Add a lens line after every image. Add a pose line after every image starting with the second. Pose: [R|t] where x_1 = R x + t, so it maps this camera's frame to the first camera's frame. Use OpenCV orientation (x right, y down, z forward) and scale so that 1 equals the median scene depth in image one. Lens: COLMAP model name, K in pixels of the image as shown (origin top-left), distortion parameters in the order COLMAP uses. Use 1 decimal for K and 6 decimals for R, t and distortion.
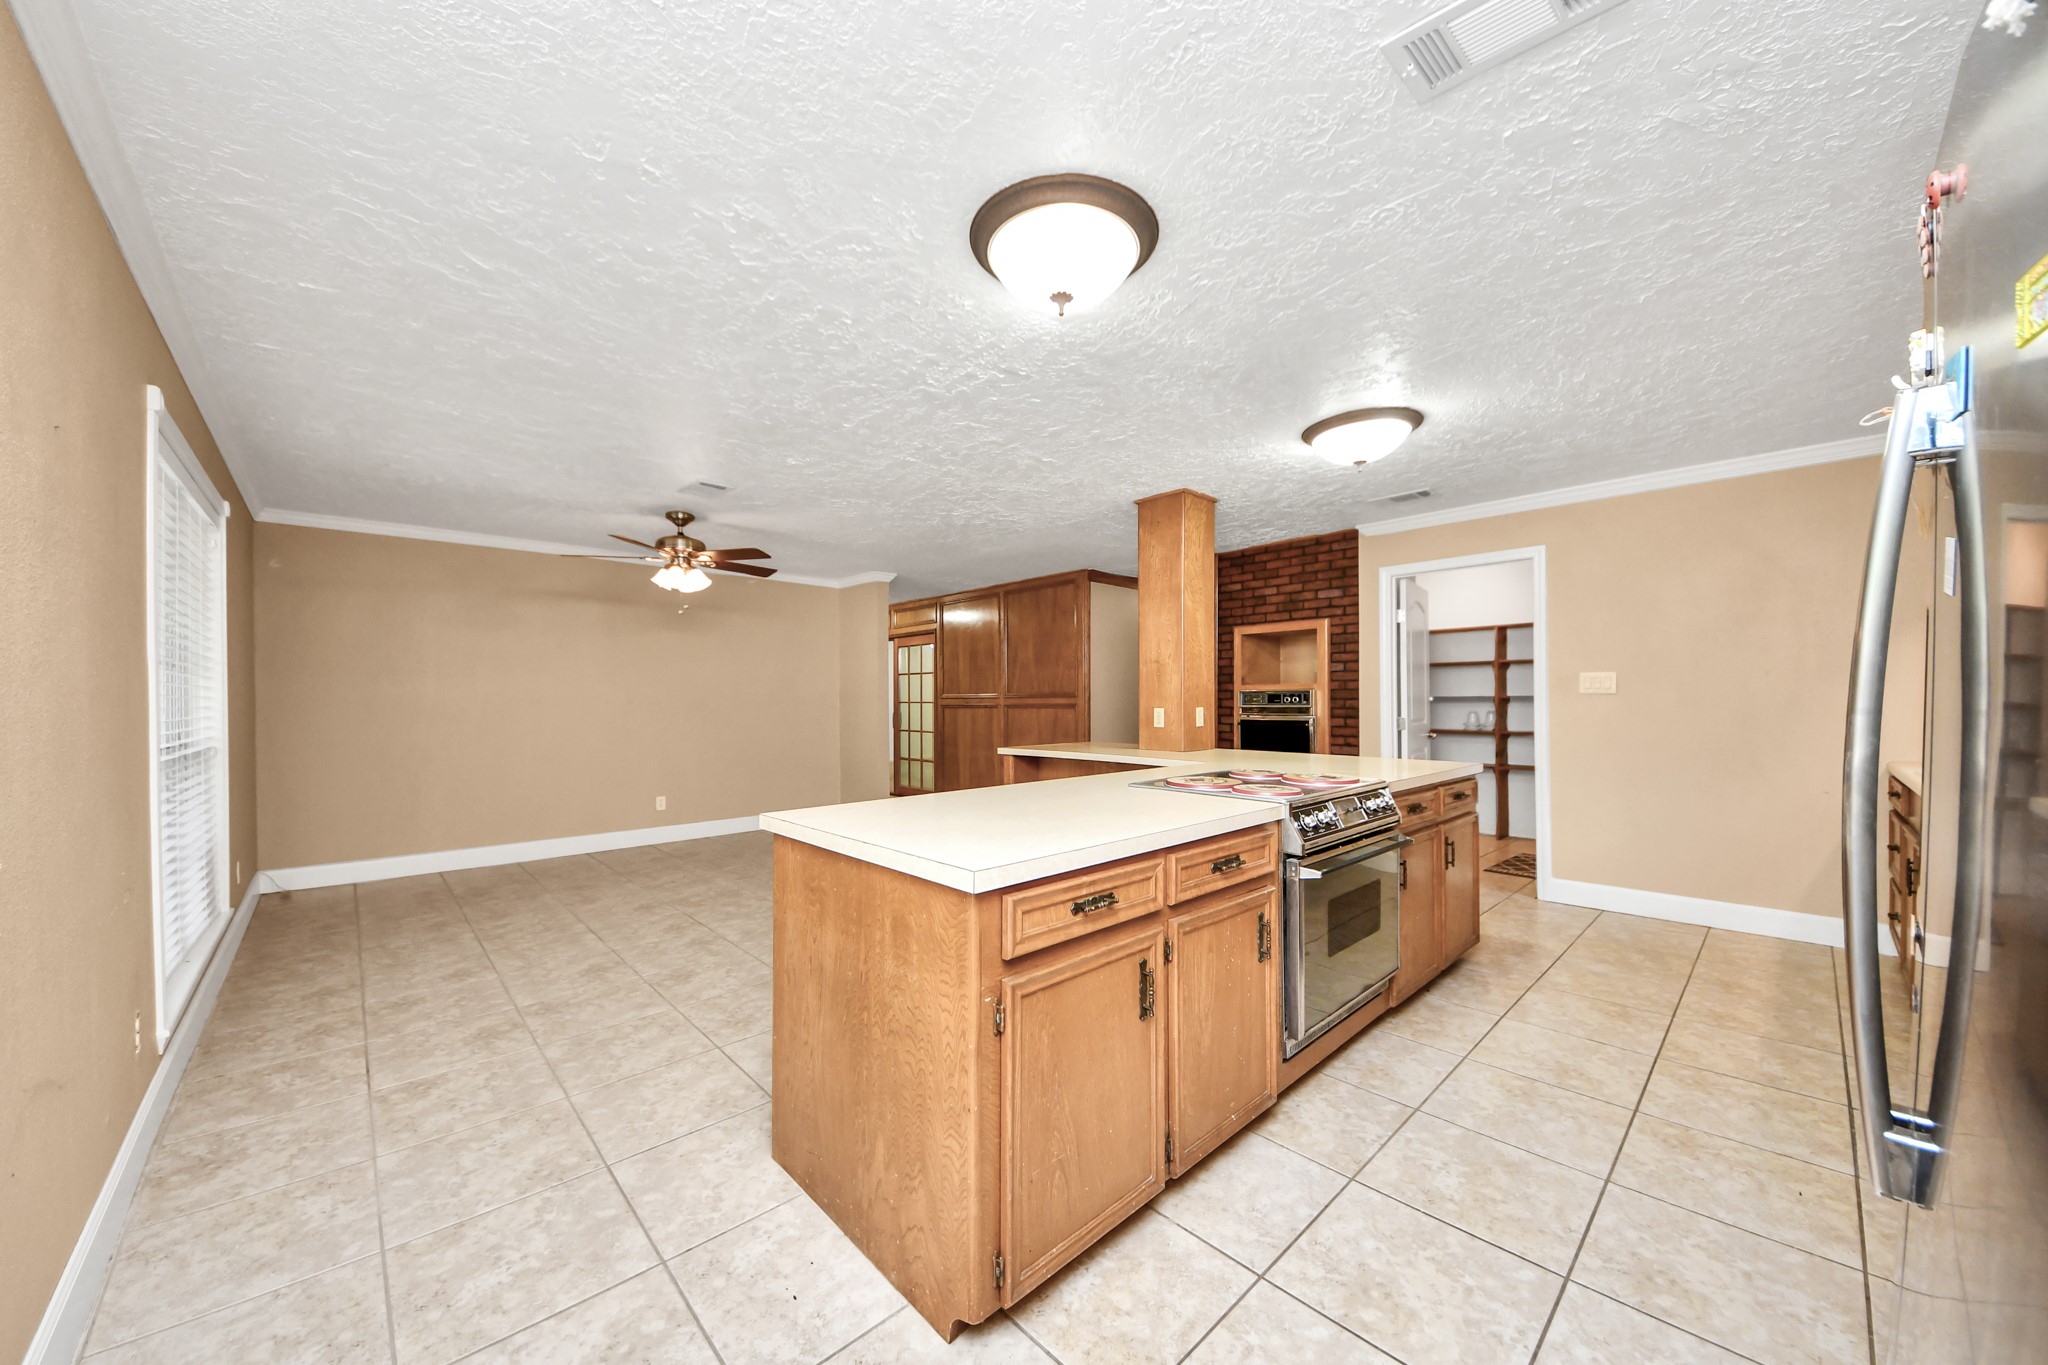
lens RADIAL K [[728.0, 0, 1024.8], [0, 728.0, 700.5], [0, 0, 1]] dist [0.008526, -0.004199]
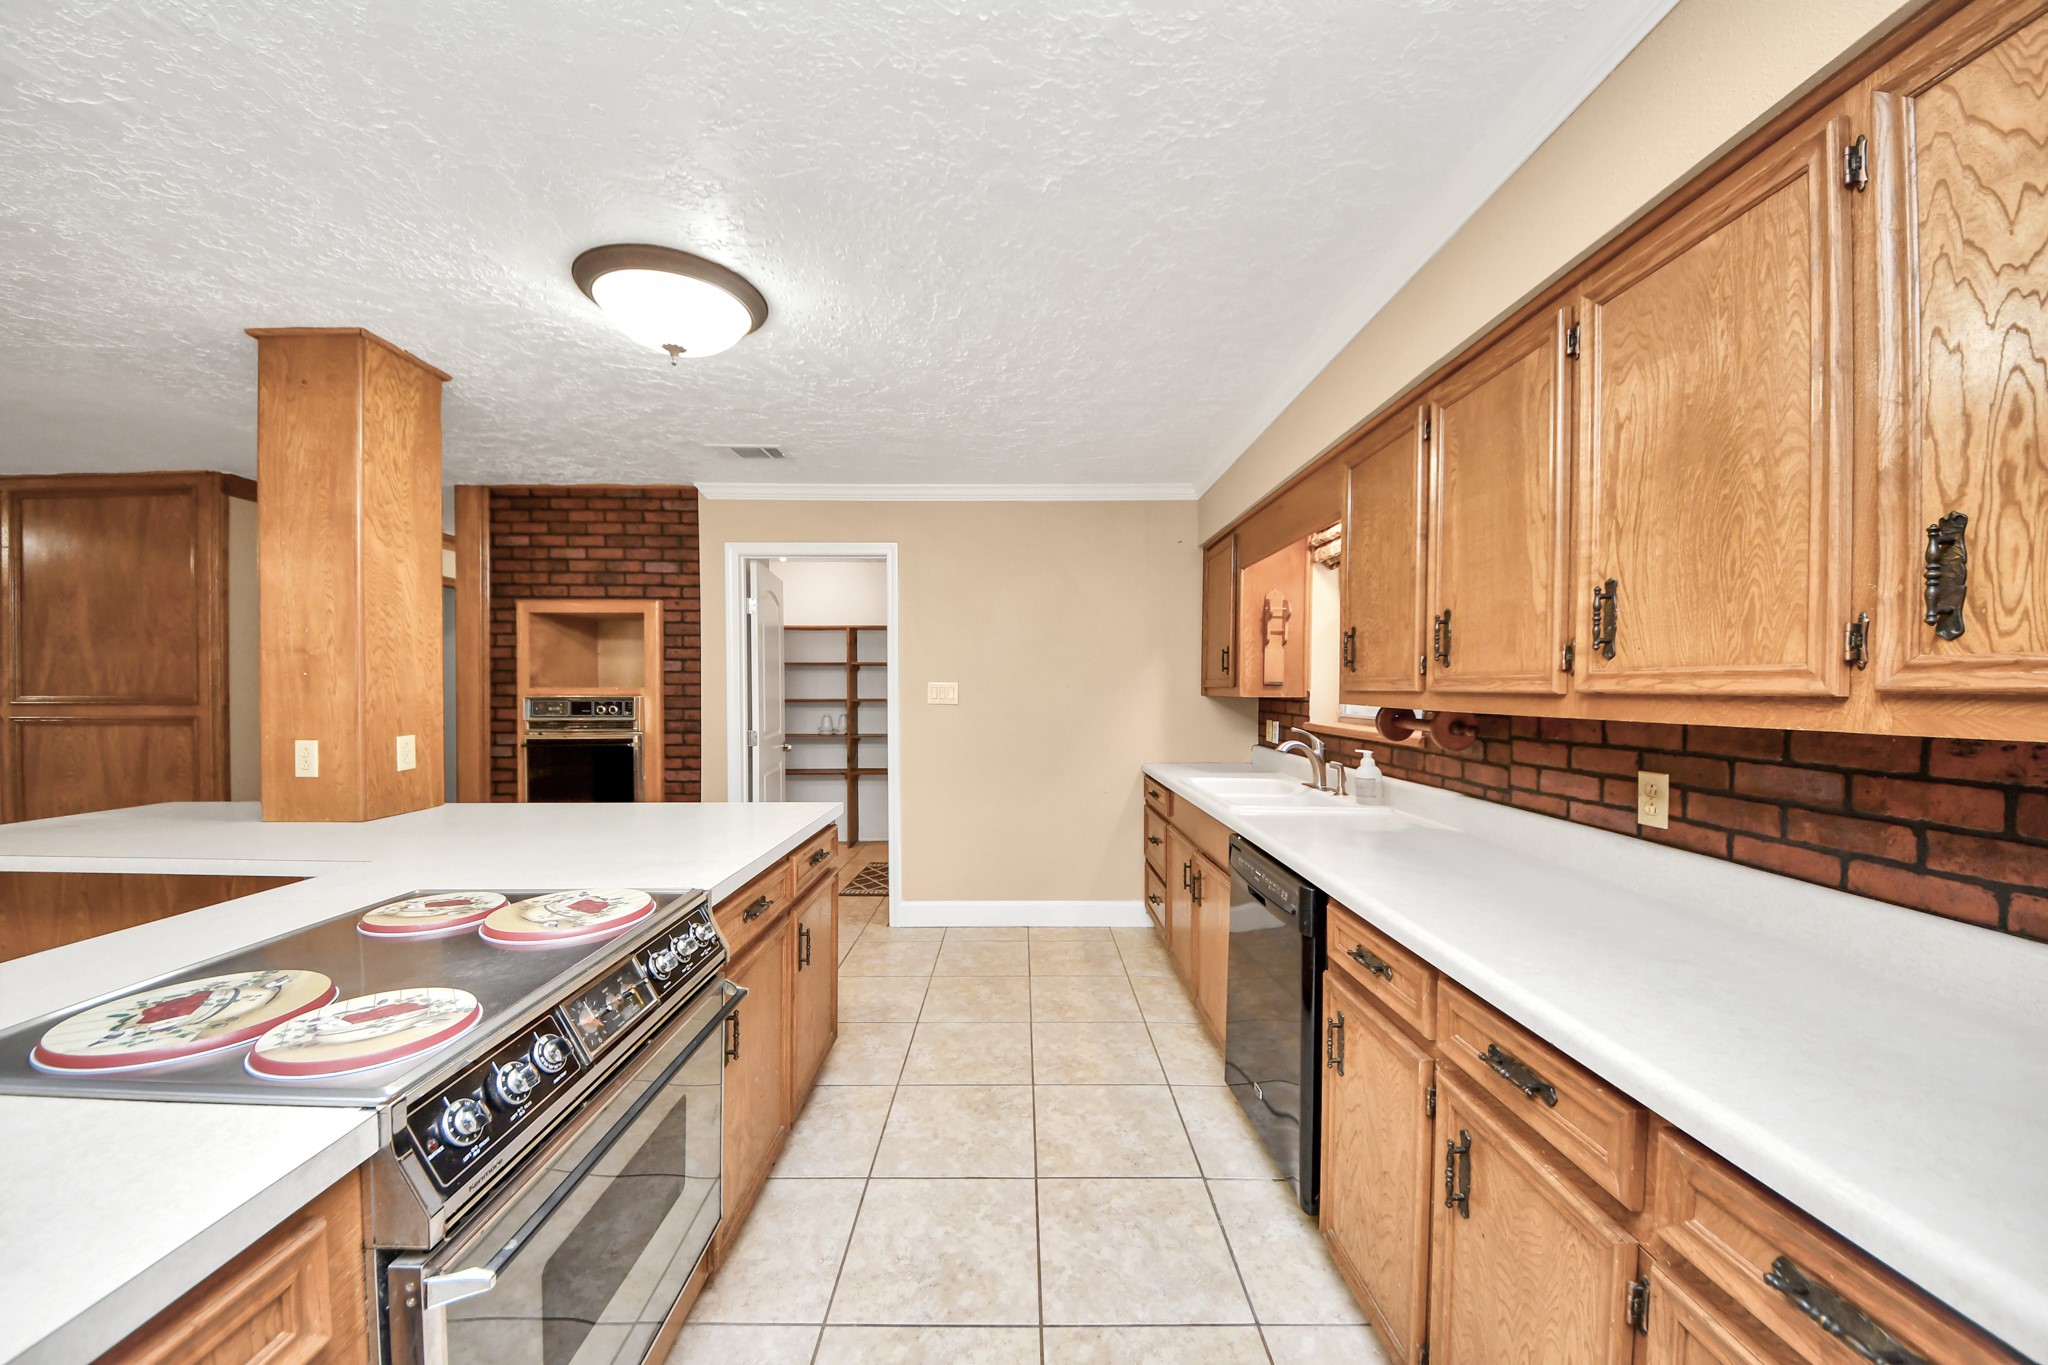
lens RADIAL K [[728.0, 0, 1017.2], [0, 728.0, 700.7], [0, 0, 1]] dist [0.008526, -0.004199]
pose [[0.688009, -0.006718, 0.725671, 0.127955], [-0.004453, 0.999899, 0.013479, -0.021923], [-0.725689, -0.012505, 0.687909, 0.222496]]
